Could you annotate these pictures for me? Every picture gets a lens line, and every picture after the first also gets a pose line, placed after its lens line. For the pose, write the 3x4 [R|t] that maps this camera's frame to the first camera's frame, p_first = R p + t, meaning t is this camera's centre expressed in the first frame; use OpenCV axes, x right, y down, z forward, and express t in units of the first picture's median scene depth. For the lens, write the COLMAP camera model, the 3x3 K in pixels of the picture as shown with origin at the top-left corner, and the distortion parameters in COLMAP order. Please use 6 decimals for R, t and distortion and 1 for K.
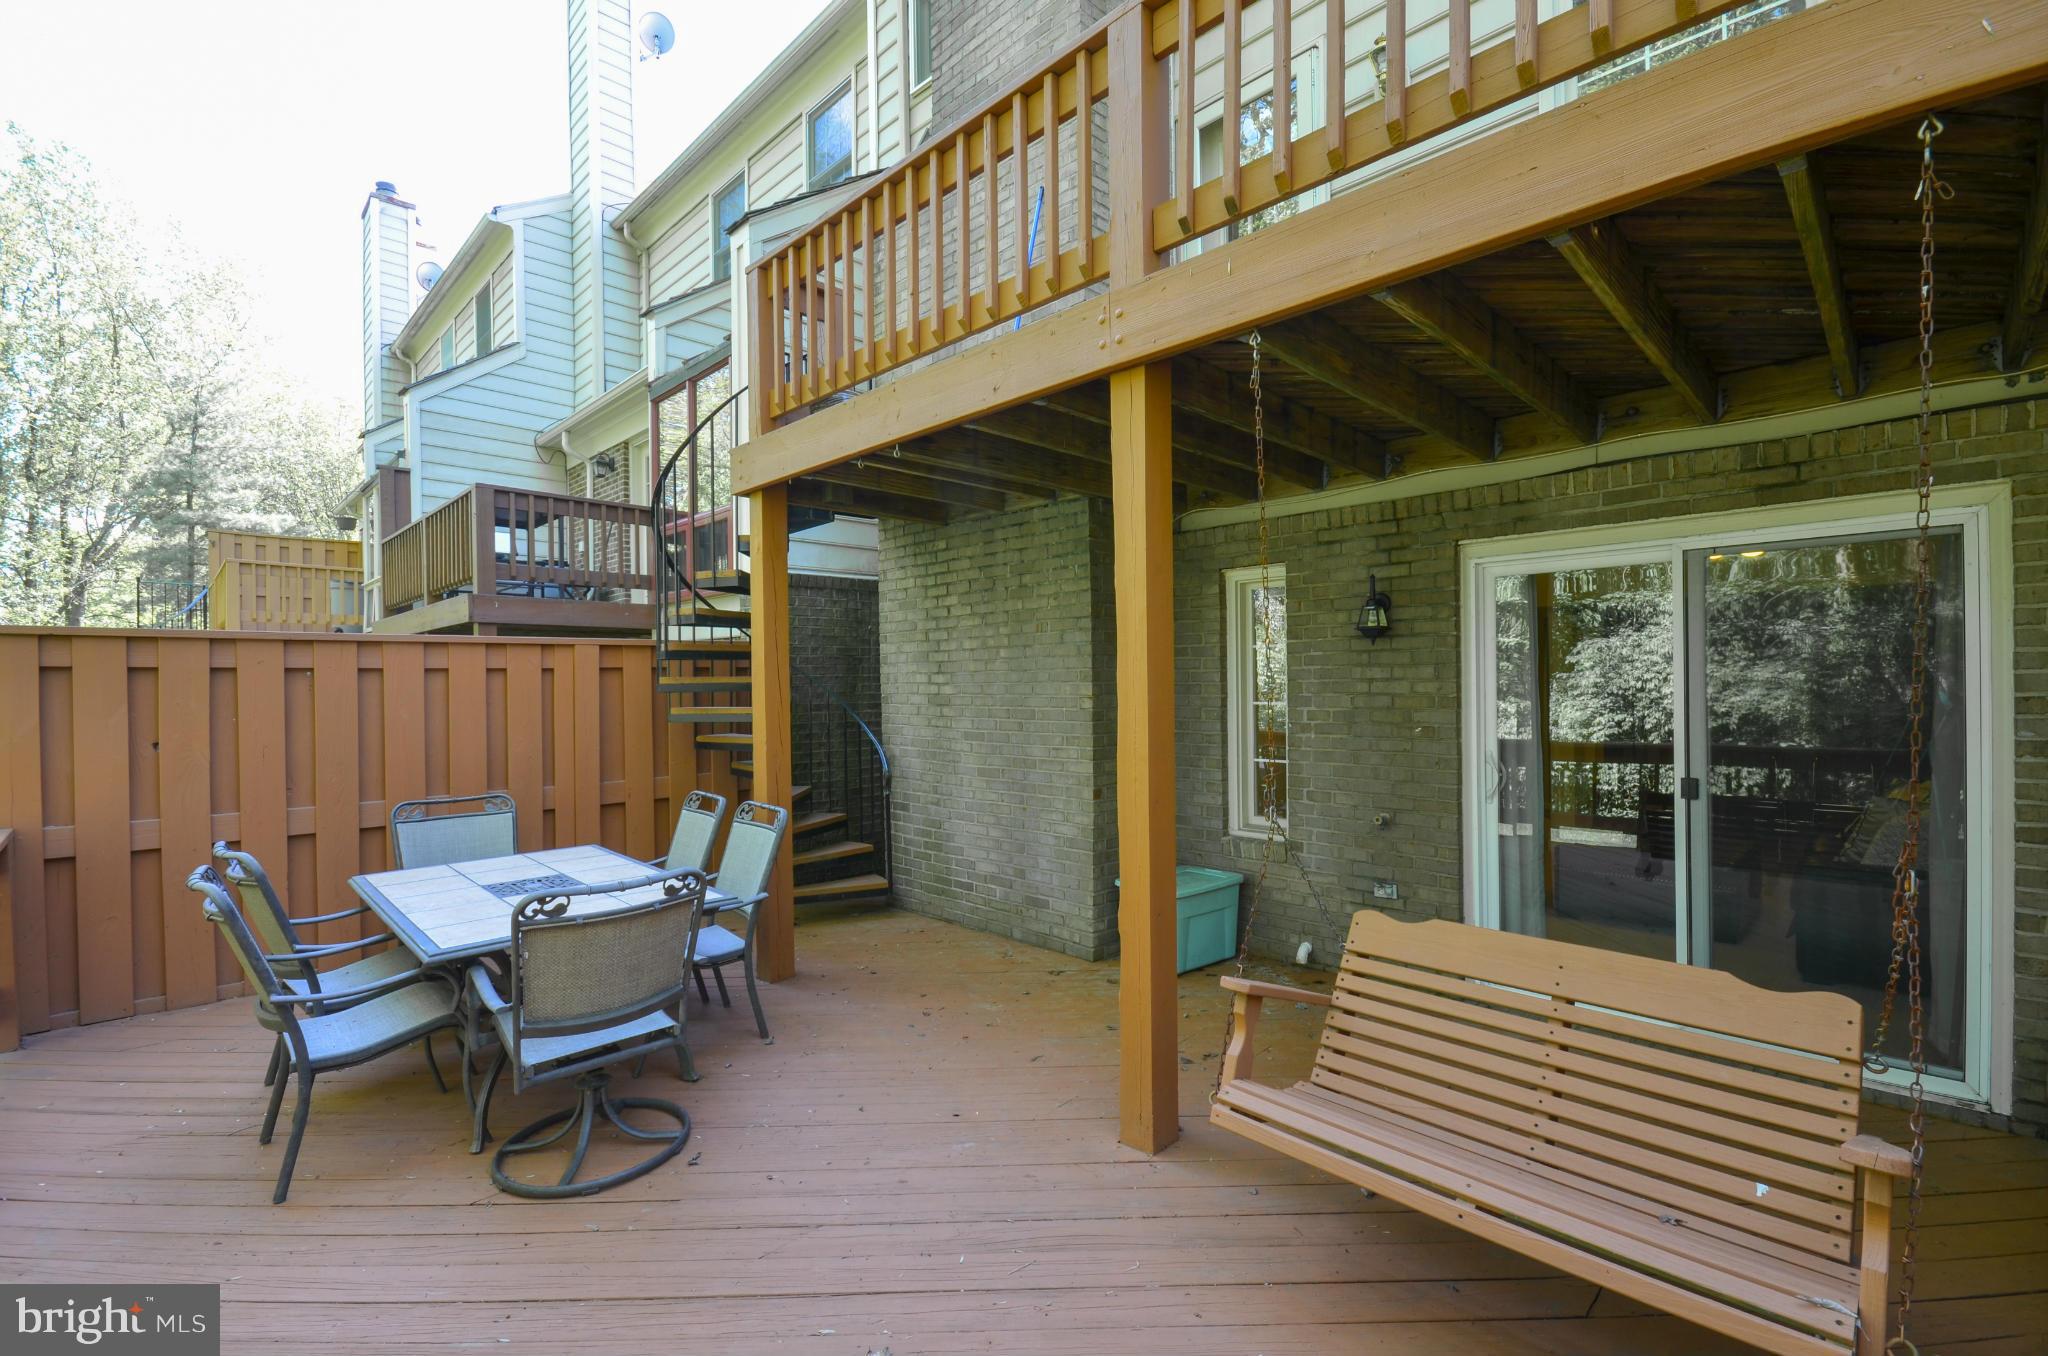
lens RADIAL K [[891.9, 0, 1044.4], [0, 891.9, 687.2], [0, 0, 1]] dist [-0.000396, -0.005282]
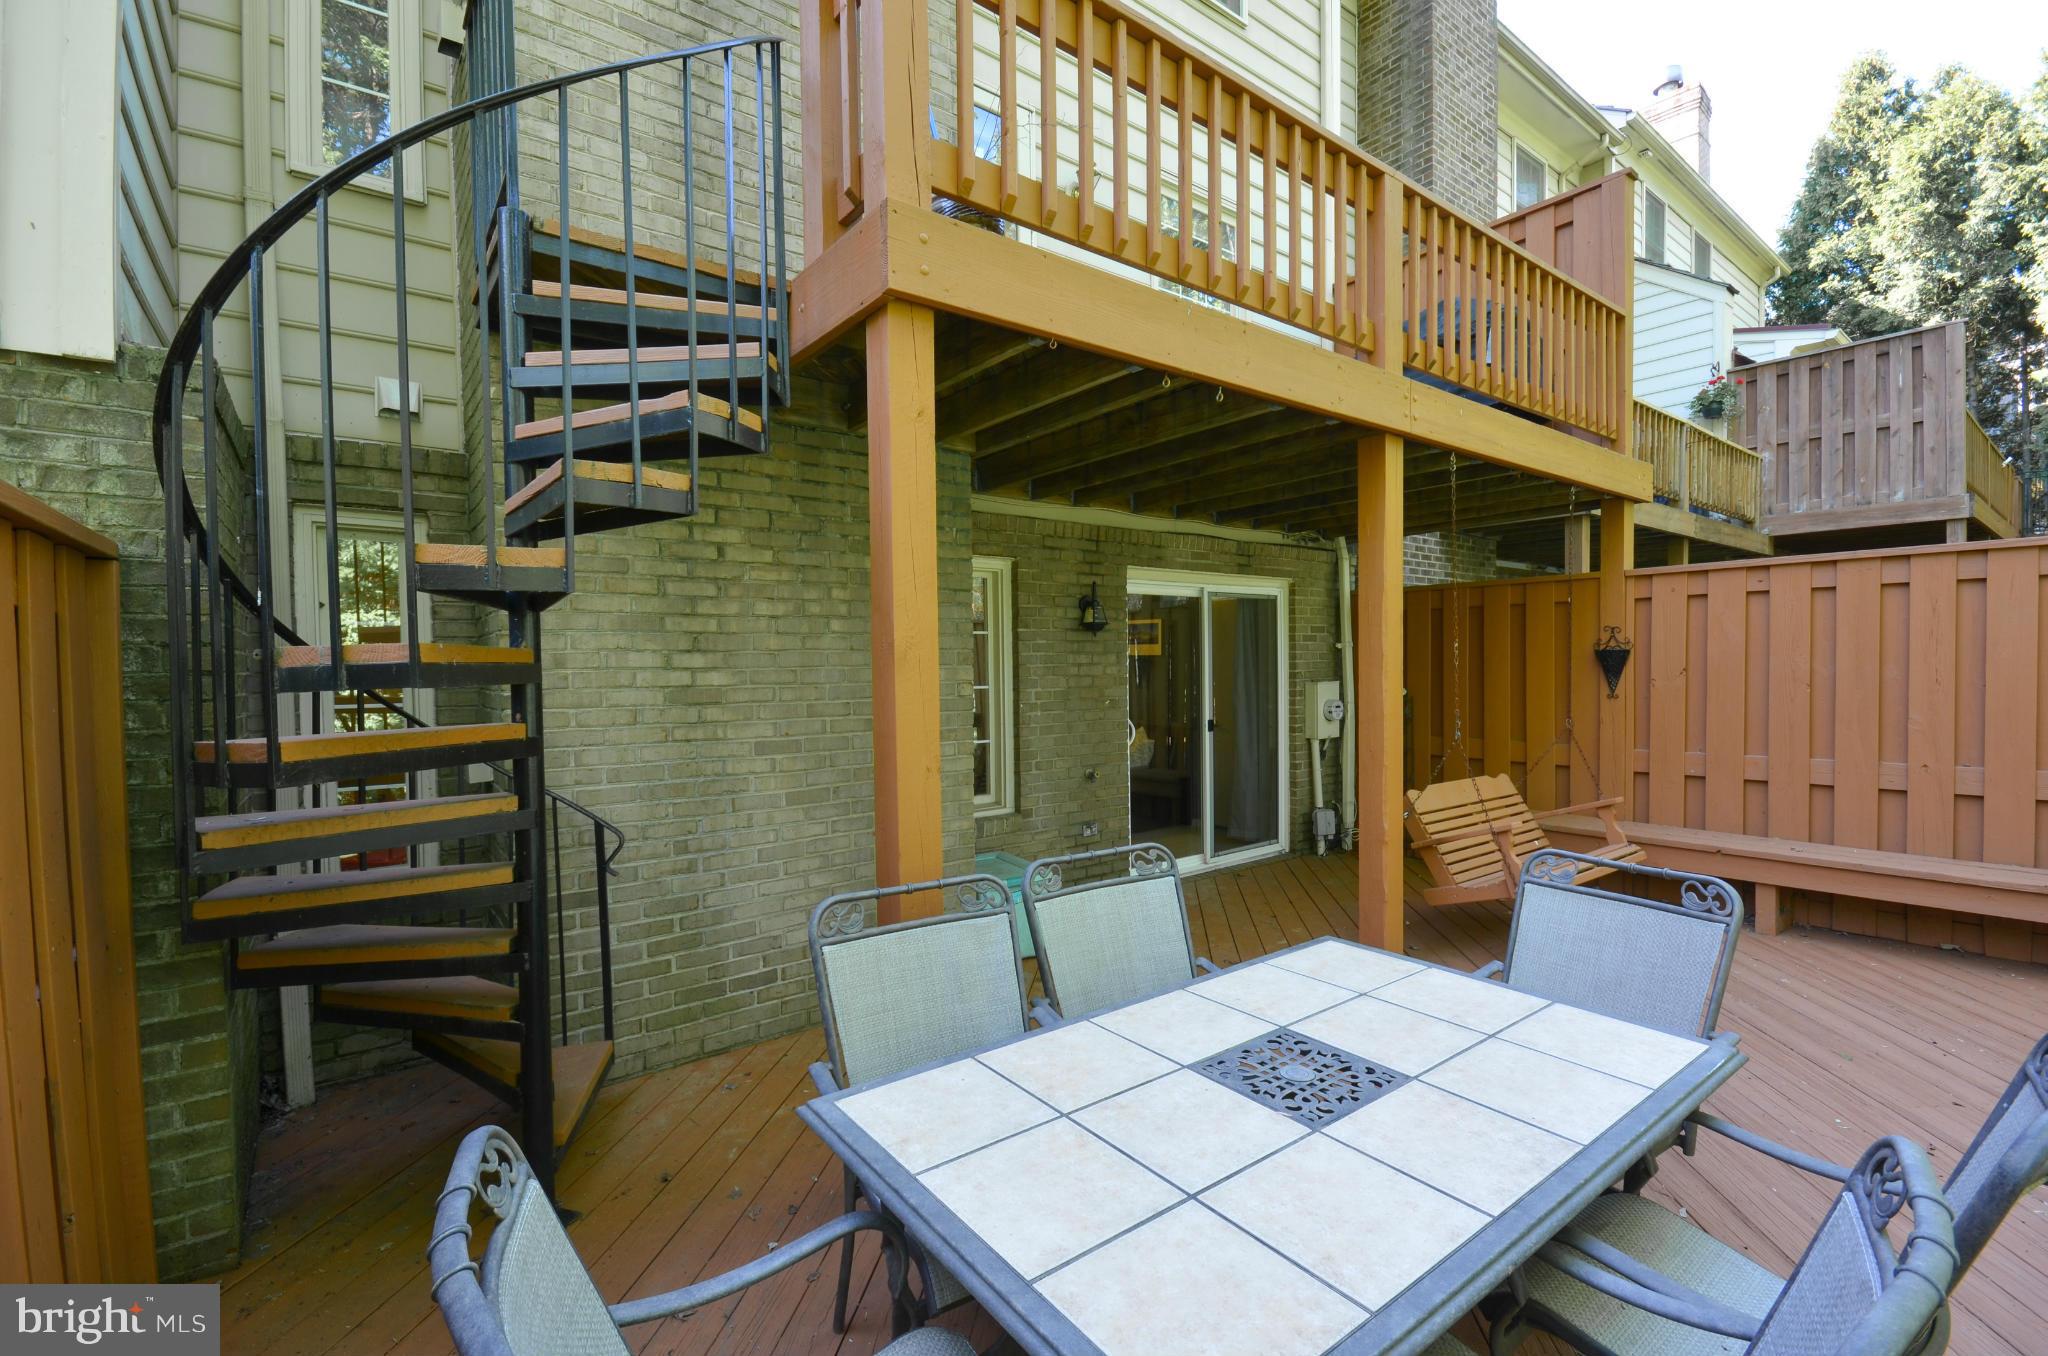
lens RADIAL K [[905.5, 0, 1026.6], [0, 905.5, 686.1], [0, 0, 1]] dist [0.000663, -0.011326]
pose [[0.134693, -0.015146, 0.990772, -0.750495], [0.015042, 0.999799, 0.013239, 0.003173], [-0.990773, 0.013120, 0.134894, 0.752199]]
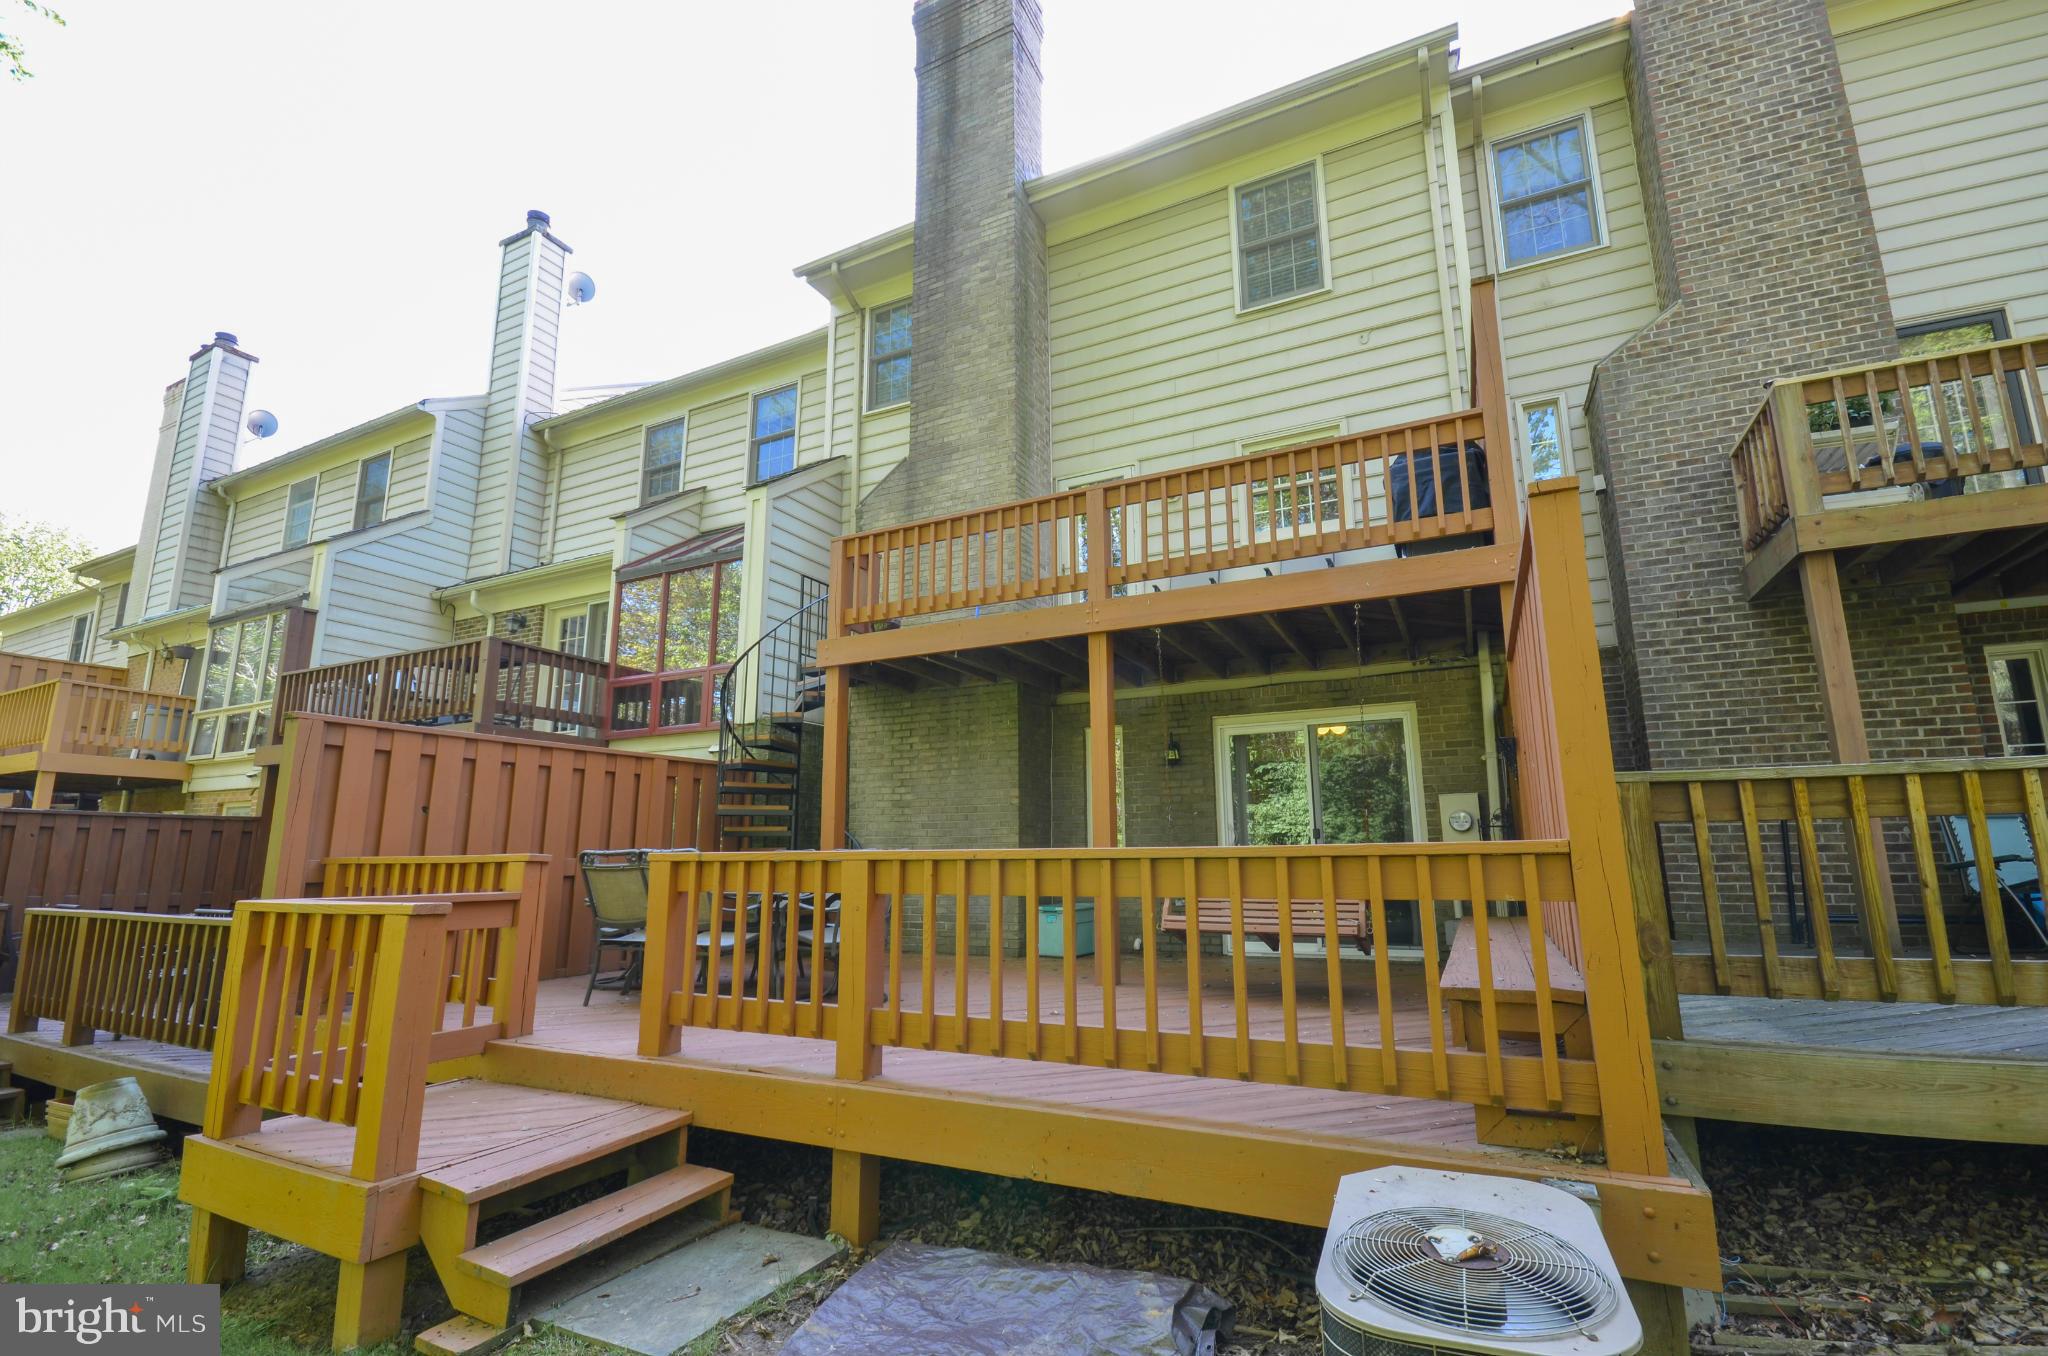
lens RADIAL K [[891.9, 0, 1044.4], [0, 891.9, 687.2], [0, 0, 1]] dist [-0.000396, -0.005282]
pose [[0.945417, 0.061806, 0.319949, -0.420687], [0.001729, 0.980883, -0.194589, 0.125910], [-0.325860, 0.184521, 0.927237, -0.588126]]
